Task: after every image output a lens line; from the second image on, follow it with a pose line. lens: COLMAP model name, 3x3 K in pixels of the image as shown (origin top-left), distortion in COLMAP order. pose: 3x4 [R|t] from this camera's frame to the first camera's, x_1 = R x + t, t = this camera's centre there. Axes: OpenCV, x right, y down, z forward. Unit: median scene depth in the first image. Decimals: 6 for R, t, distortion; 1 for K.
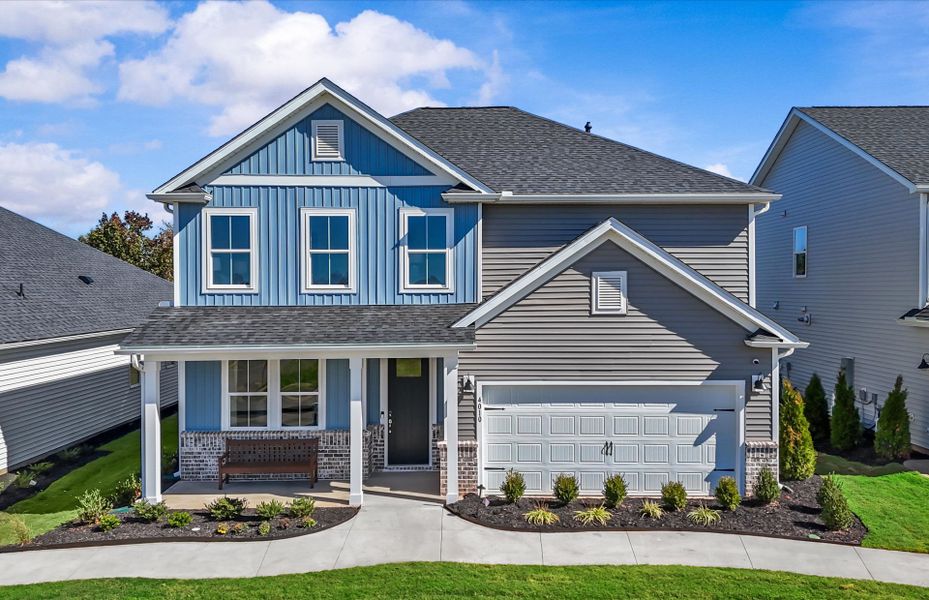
lens RADIAL K [[717.2, 0, 464.5], [0, 717.2, 300.0], [0, 0, 1]] dist [0.074639, -0.002842]
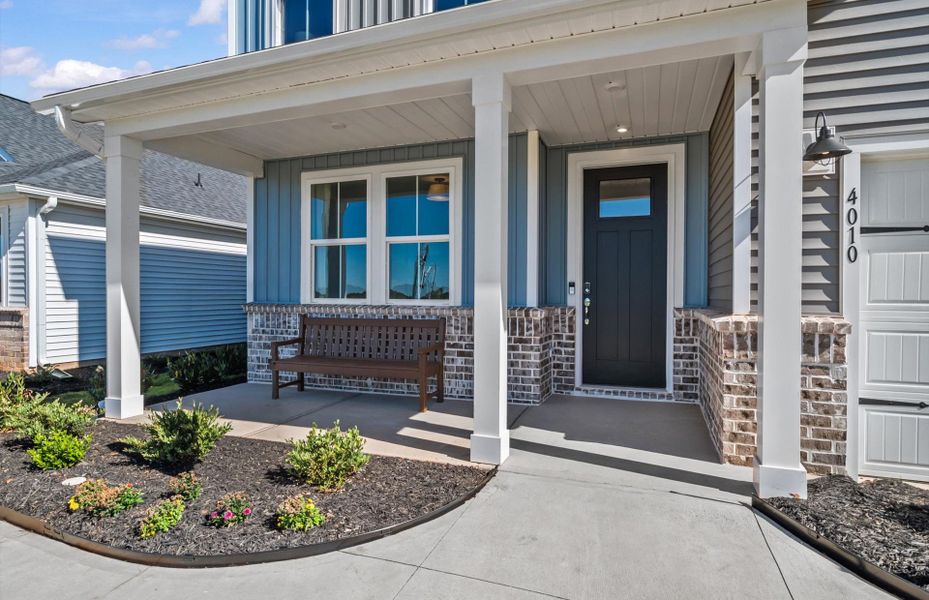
lens RADIAL K [[491.6, 0, 471.8], [0, 491.6, 298.4], [0, 0, 1]] dist [0.005875, 0.000535]
pose [[0.938627, 0.007573, -0.344849, -0.062071], [-0.005475, 0.999960, 0.007056, 0.174158], [0.344889, -0.004735, 0.938632, 0.673653]]
